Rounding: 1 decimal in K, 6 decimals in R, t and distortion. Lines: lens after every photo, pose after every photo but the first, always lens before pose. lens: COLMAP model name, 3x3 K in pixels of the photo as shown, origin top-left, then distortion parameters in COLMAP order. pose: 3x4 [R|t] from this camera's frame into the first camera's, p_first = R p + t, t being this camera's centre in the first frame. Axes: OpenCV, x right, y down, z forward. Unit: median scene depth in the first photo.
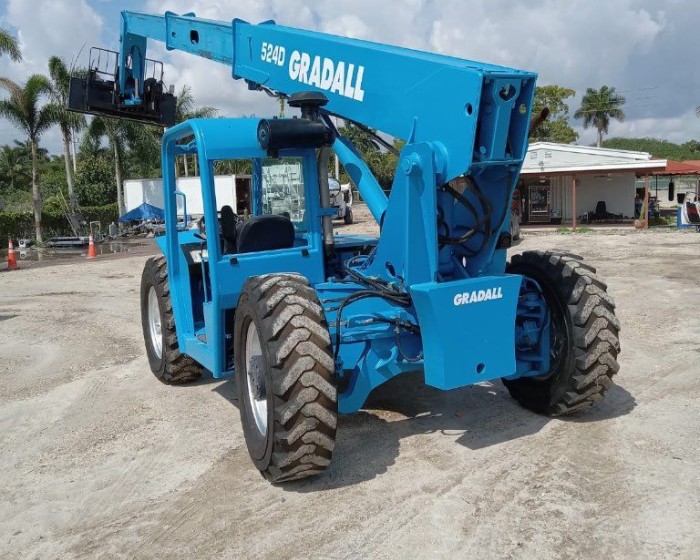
lens RADIAL K [[748.8, 0, 350.0], [0, 748.8, 308.3], [0, 0, 1]] dist [-0.003348, 0.017957]
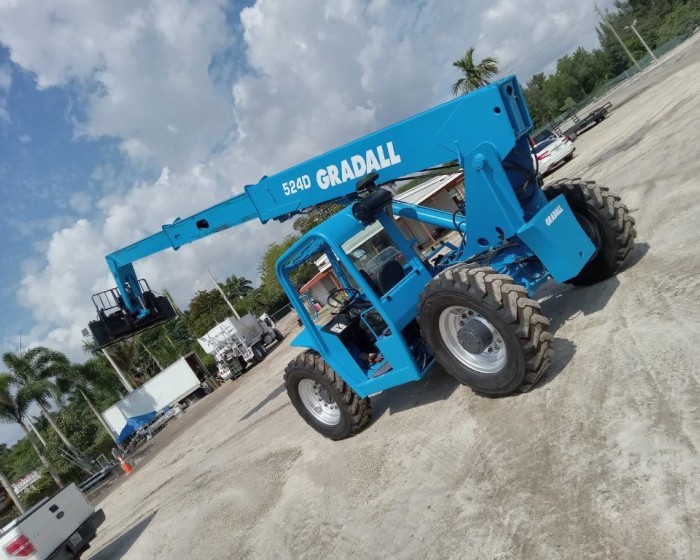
lens RADIAL K [[611.5, 0, 359.5], [0, 611.5, 287.1], [0, 0, 1]] dist [-0.019503, -0.001306]
pose [[0.821805, -0.533331, 0.200486, -0.426384], [0.560244, 0.820460, -0.113896, 0.020467], [-0.103746, 0.205922, 0.973053, -0.121919]]
